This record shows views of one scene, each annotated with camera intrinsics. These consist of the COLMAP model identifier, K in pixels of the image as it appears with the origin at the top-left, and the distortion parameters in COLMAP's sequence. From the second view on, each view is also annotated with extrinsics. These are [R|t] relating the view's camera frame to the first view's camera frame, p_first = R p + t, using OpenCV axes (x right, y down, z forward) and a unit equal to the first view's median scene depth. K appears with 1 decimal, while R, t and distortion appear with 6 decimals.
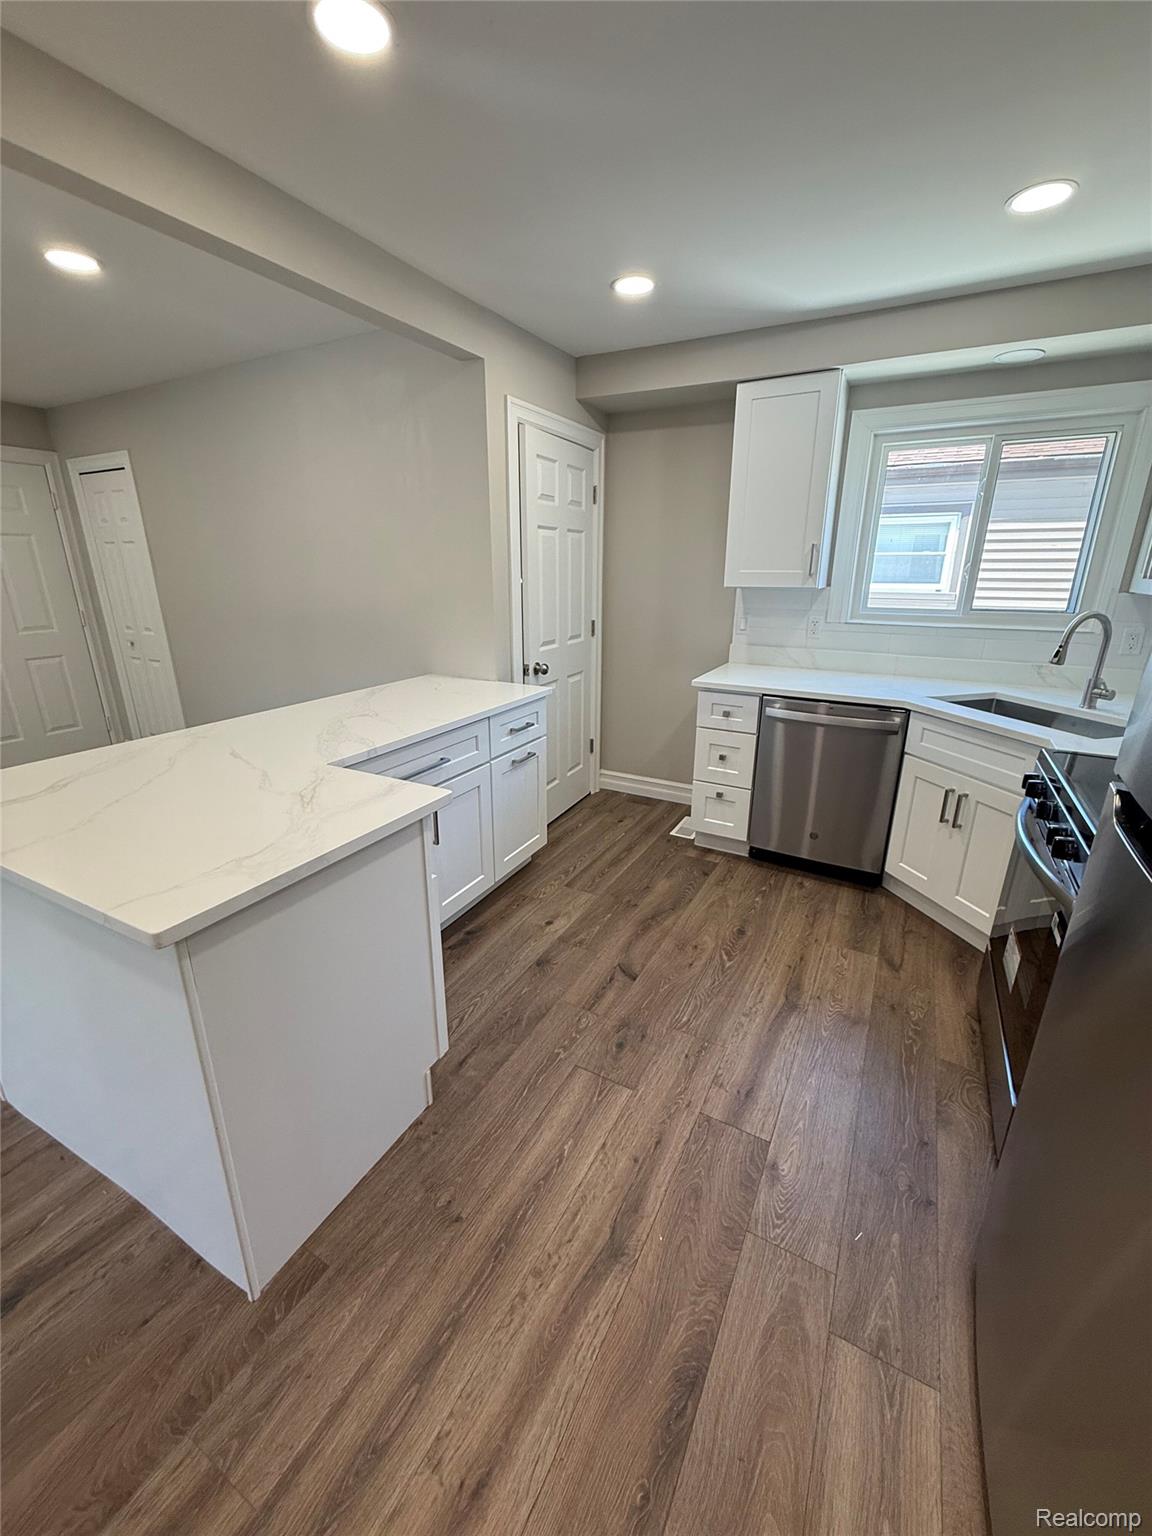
lens RADIAL K [[612.7, 0, 577.2], [0, 612.7, 763.7], [0, 0, 1]] dist [-0.000135, 0.000266]
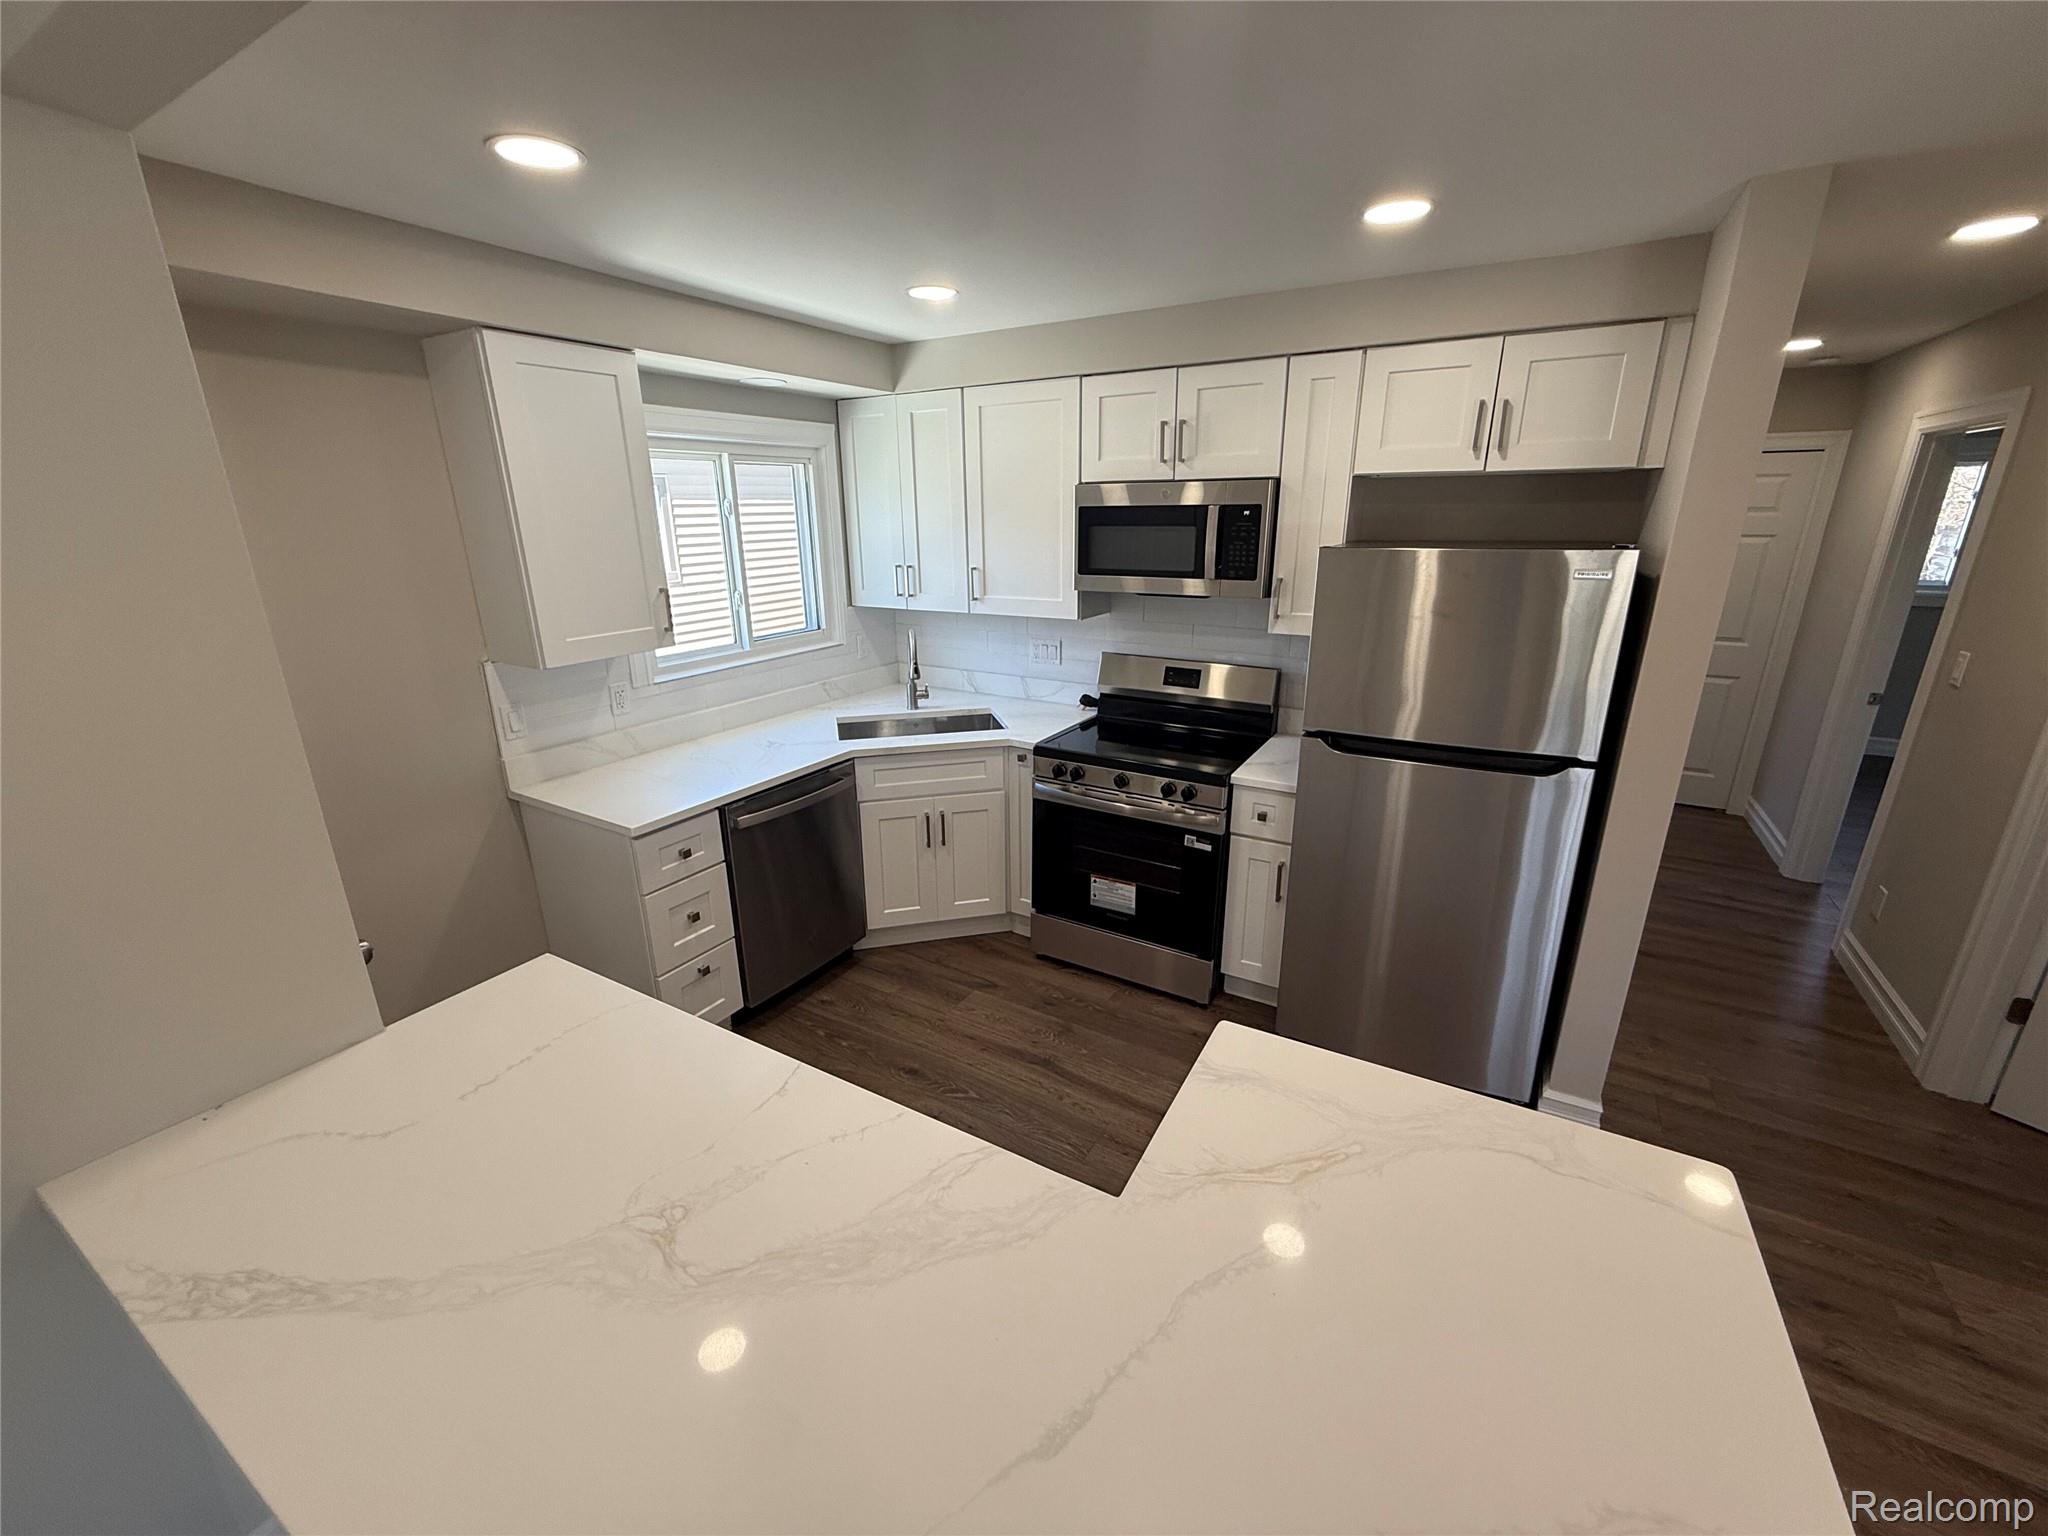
lens RADIAL K [[816.9, 0, 1018.6], [0, 816.9, 766.3], [0, 0, 1]] dist [-0.000135, 0.000266]
pose [[0.040920, -0.305525, 0.951305, -0.833364], [0.317141, 0.906840, 0.277602, -0.456398], [-0.947495, 0.290339, 0.134002, 0.815815]]
